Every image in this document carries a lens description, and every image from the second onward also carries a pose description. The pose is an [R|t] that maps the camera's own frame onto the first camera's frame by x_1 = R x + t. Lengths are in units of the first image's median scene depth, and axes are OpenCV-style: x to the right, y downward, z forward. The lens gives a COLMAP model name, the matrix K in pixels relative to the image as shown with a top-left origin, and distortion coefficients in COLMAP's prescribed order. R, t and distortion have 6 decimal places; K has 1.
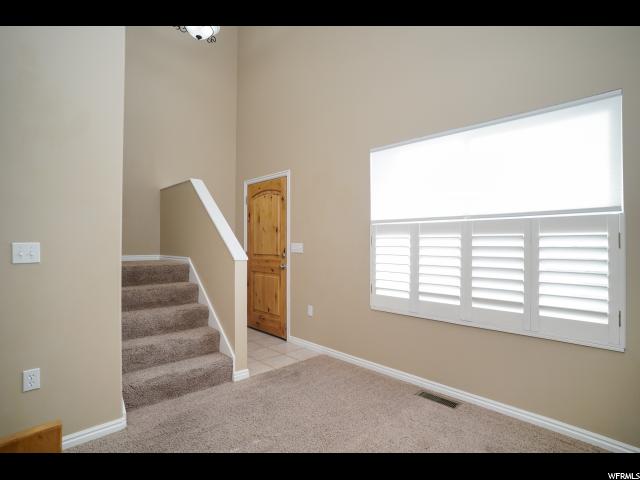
lens RADIAL K [[341.0, 0, 327.4], [0, 341.0, 242.2], [0, 0, 1]] dist [-0.049470, 0.000976]
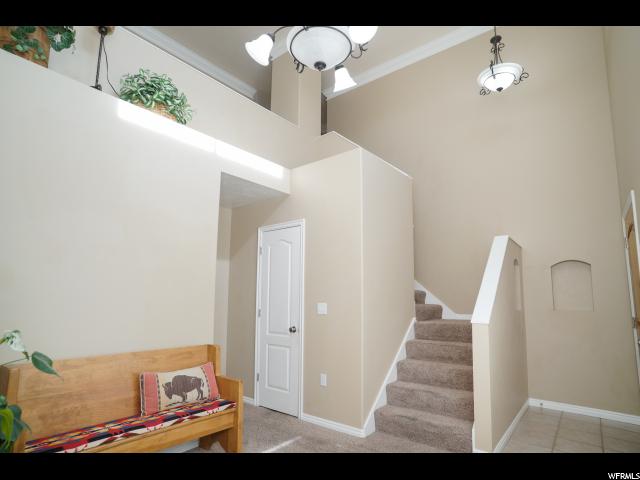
lens RADIAL K [[341.0, 0, 327.4], [0, 341.0, 242.2], [0, 0, 1]] dist [-0.049470, 0.000976]
pose [[0.109439, -0.164738, -0.980247, 0.702347], [-0.007952, 0.985994, -0.166591, -0.013246], [0.993962, 0.026026, 0.106596, 0.534724]]
